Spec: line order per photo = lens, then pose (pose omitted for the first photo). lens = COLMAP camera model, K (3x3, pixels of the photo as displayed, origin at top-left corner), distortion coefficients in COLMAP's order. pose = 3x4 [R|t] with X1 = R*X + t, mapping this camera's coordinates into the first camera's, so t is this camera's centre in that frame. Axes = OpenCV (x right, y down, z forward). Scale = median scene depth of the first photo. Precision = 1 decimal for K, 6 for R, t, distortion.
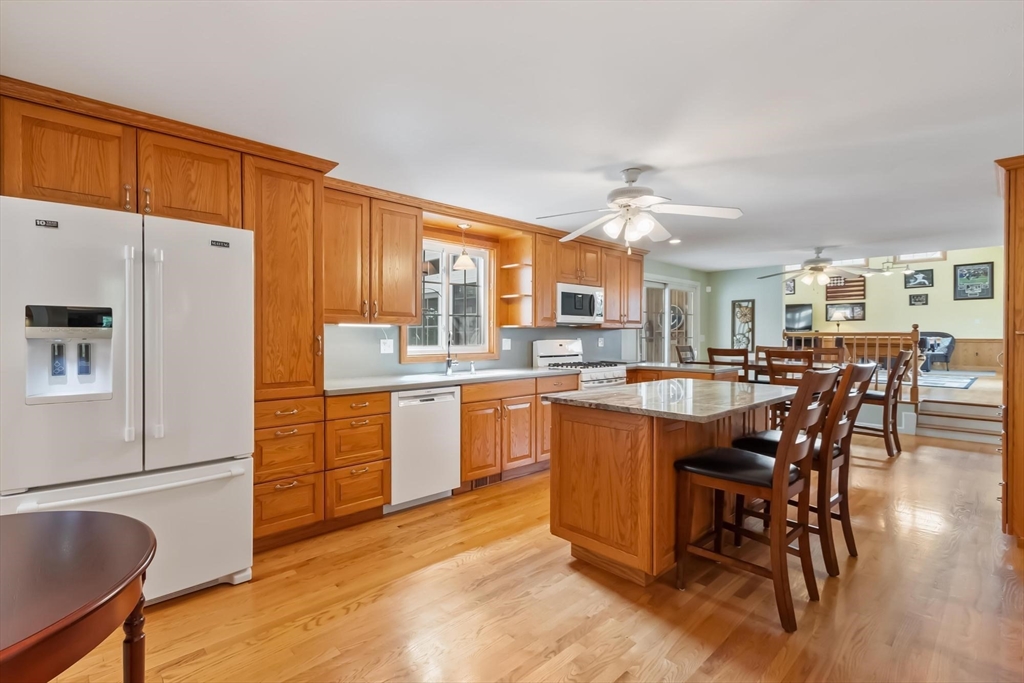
lens RADIAL K [[475.3, 0, 512.0], [0, 475.3, 341.5], [0, 0, 1]] dist [0.001652, 0.000125]
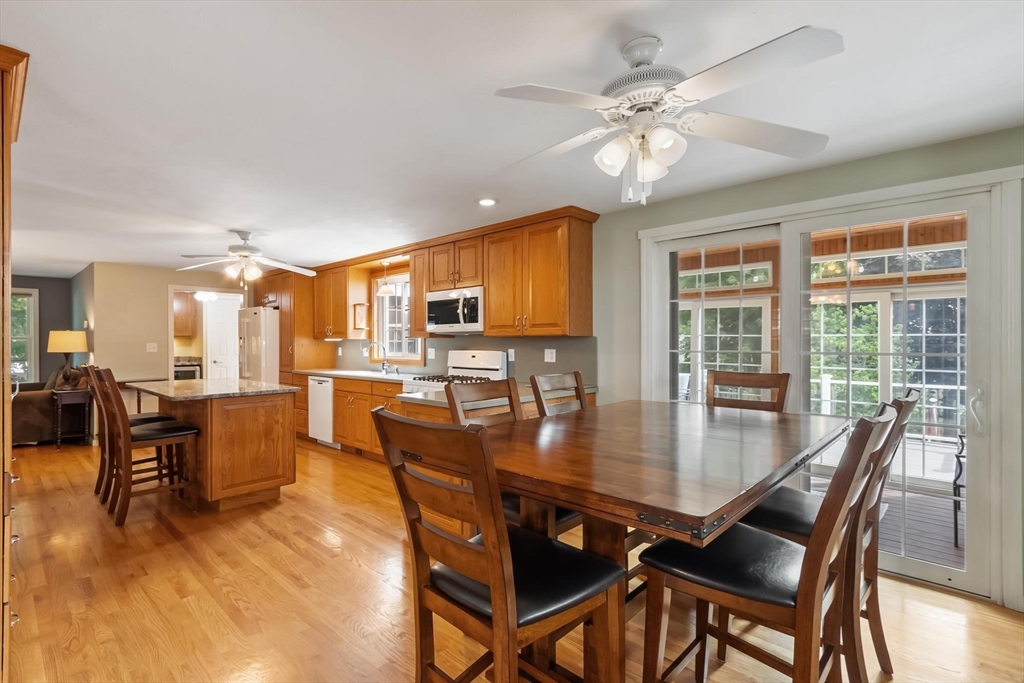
lens RADIAL K [[479.4, 0, 512.0], [0, 479.4, 341.5], [0, 0, 1]] dist [0.000856, 0.000122]
pose [[0.060323, -0.009118, -0.998137, 1.089064], [-0.012830, 0.999869, -0.009909, -0.012906], [0.998096, 0.013404, 0.060198, 1.102235]]
